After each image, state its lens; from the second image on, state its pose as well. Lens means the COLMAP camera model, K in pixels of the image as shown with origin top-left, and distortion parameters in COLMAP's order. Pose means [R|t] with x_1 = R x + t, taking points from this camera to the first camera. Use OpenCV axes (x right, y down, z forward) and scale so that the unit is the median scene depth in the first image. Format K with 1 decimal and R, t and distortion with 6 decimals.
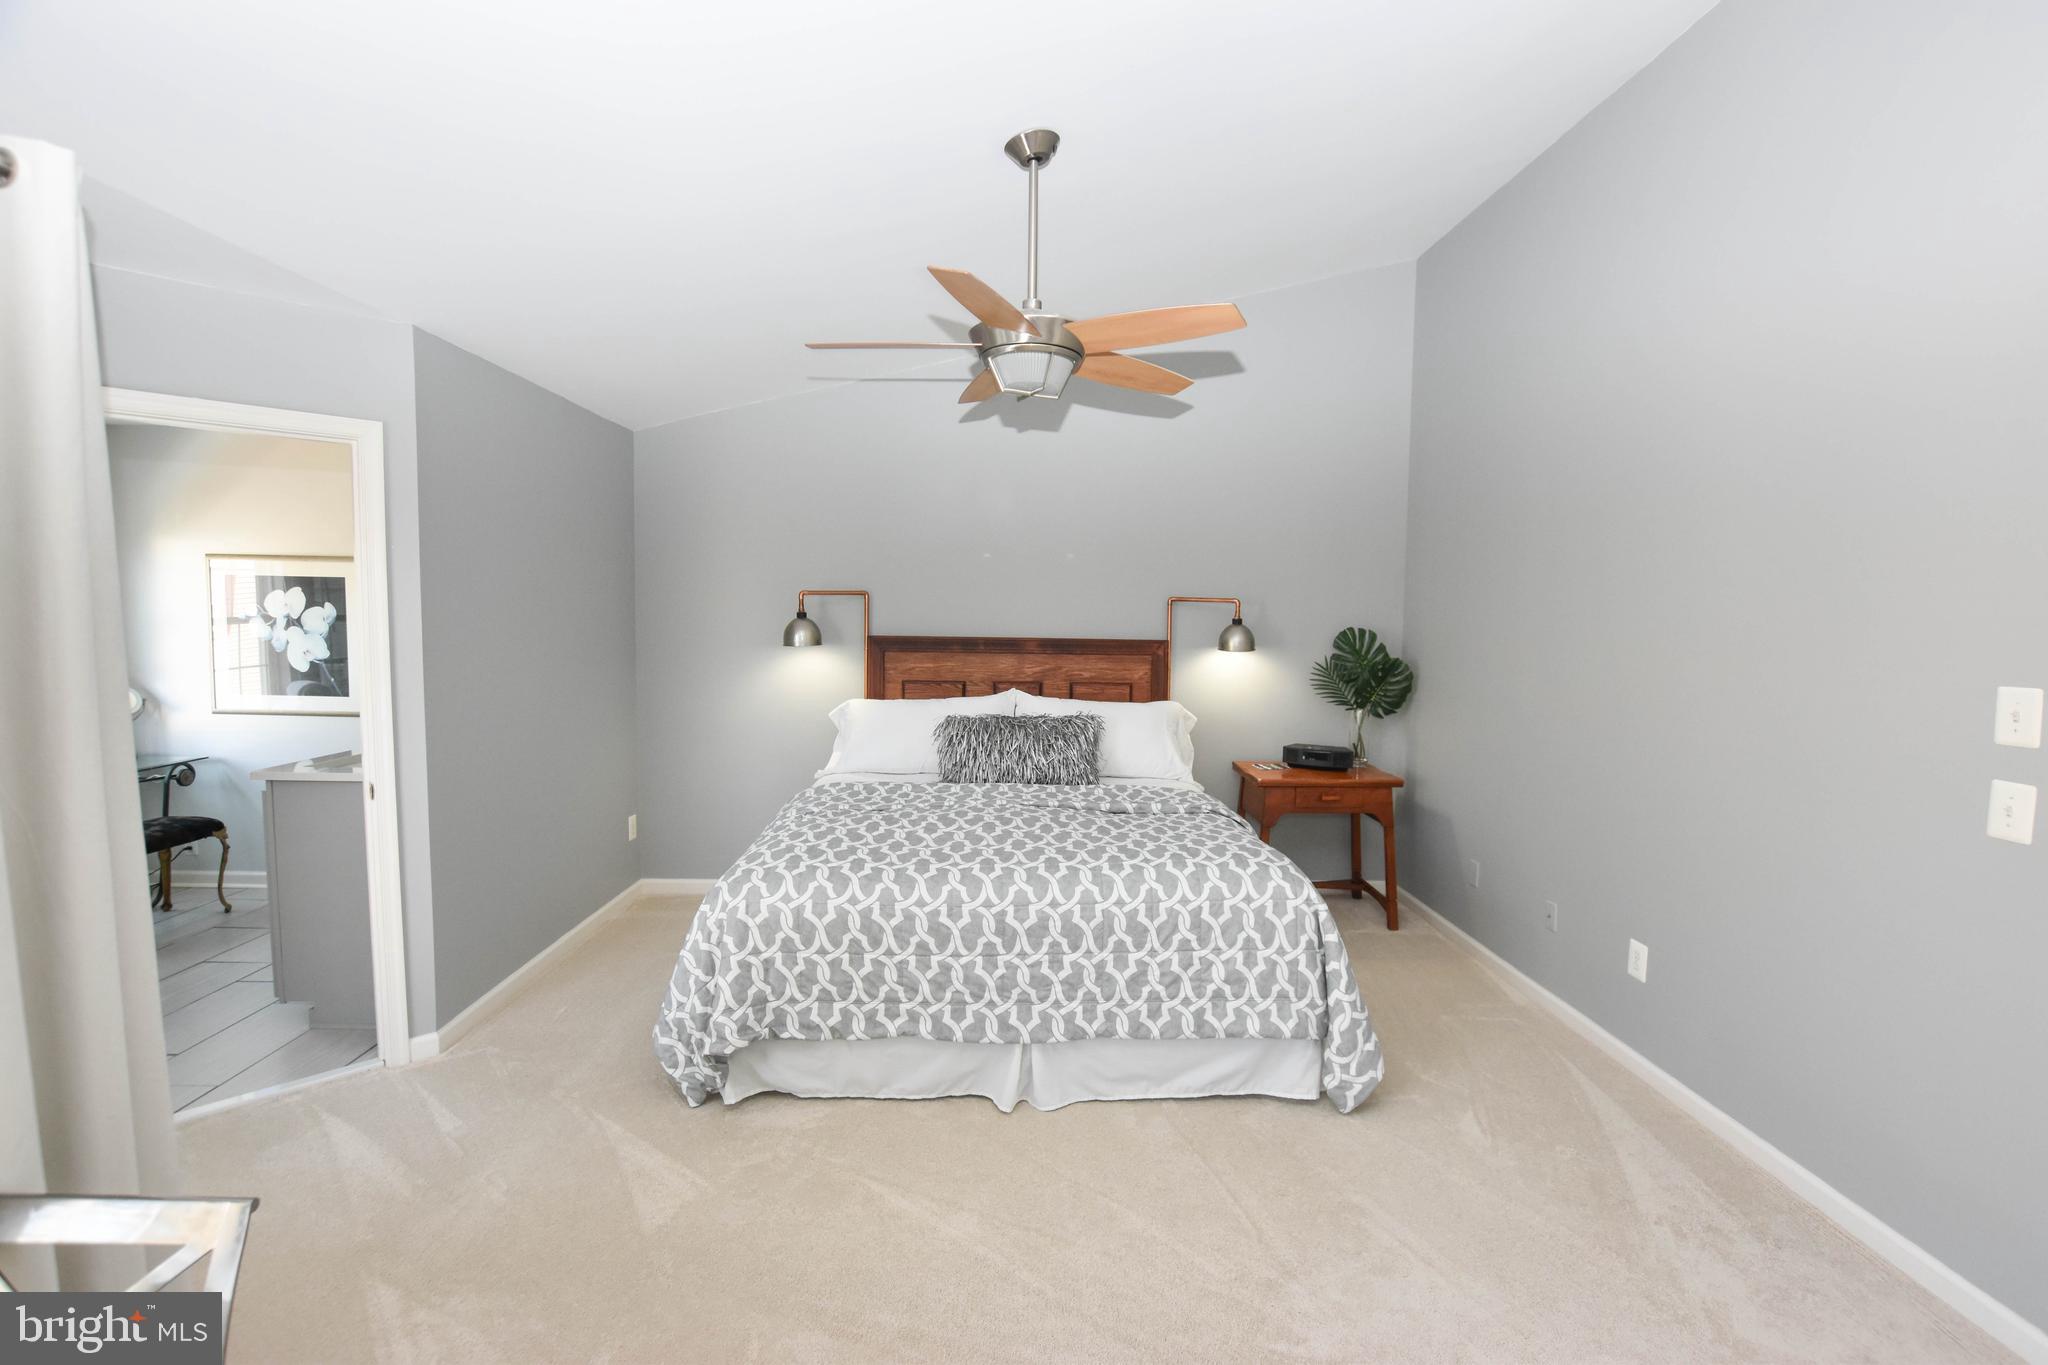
lens RADIAL K [[915.0, 0, 1059.2], [0, 915.0, 679.2], [0, 0, 1]] dist [-0.031619, 0.004164]
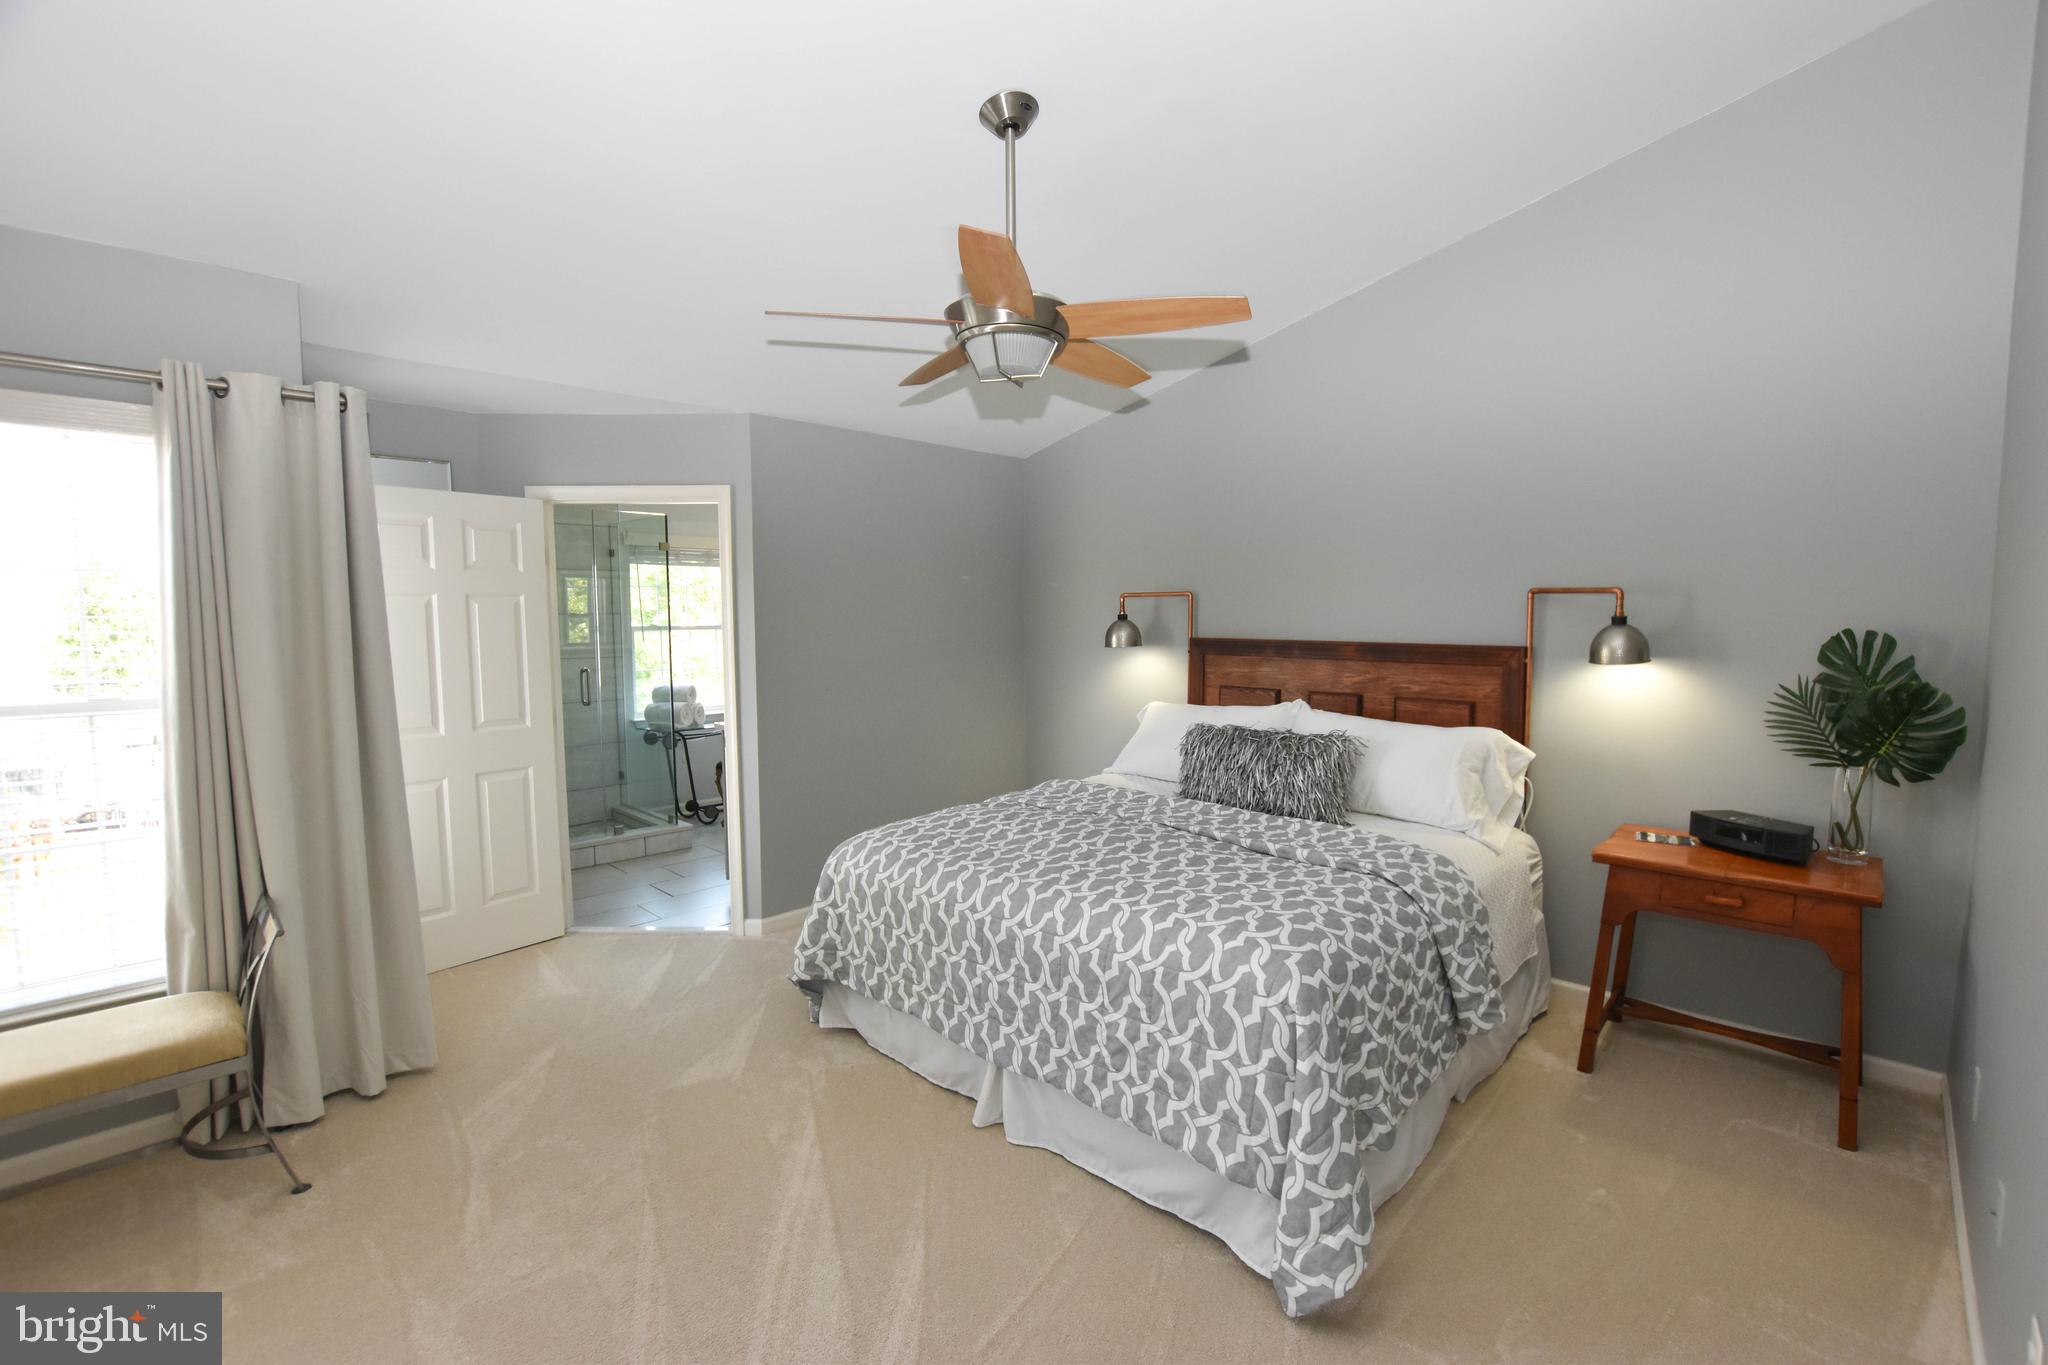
lens RADIAL K [[915.0, 0, 1023.3], [0, 915.0, 686.3], [0, 0, 1]] dist [-0.031619, 0.004164]
pose [[0.682567, 0.043833, -0.729507, 0.654883], [-0.042162, 0.998899, 0.020570, -0.014820], [0.729606, 0.016717, 0.683664, 0.359435]]
